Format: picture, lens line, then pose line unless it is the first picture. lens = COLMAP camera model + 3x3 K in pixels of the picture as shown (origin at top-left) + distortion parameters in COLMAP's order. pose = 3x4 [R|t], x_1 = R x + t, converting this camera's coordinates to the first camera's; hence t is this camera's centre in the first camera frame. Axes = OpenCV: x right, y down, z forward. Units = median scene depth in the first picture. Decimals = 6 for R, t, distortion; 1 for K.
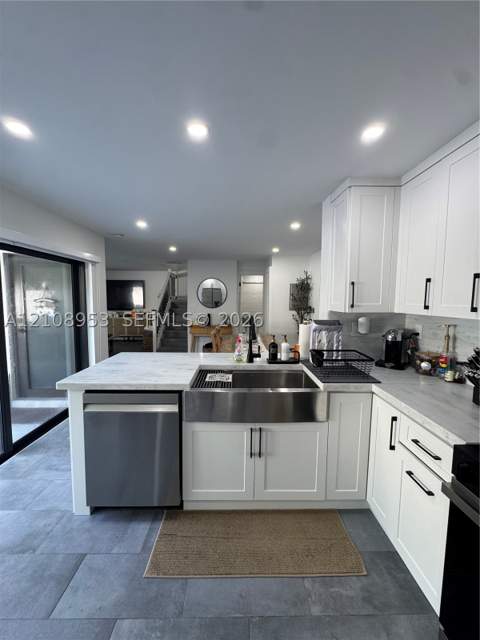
lens RADIAL K [[254.8, 0, 239.9], [0, 254.8, 321.7], [0, 0, 1]] dist [0.001397, 0.000250]
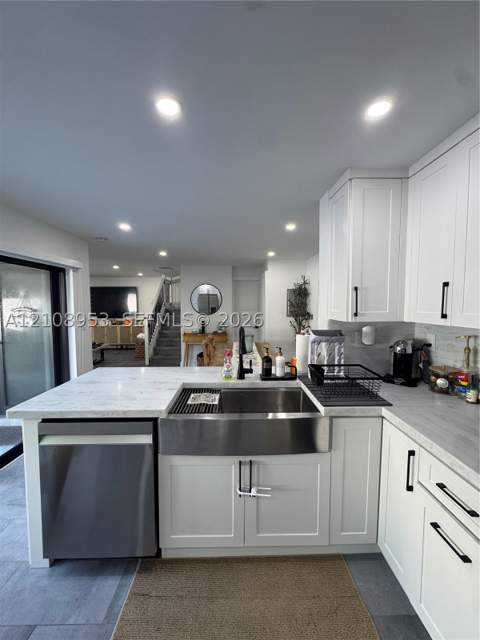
lens RADIAL K [[254.8, 0, 240.4], [0, 254.8, 321.7], [0, 0, 1]] dist [0.001397, 0.000250]
pose [[0.999923, -0.010614, 0.006401, 0.043121], [0.010741, 0.999737, -0.020268, -0.025138], [-0.006184, 0.020336, 0.999774, 0.140219]]
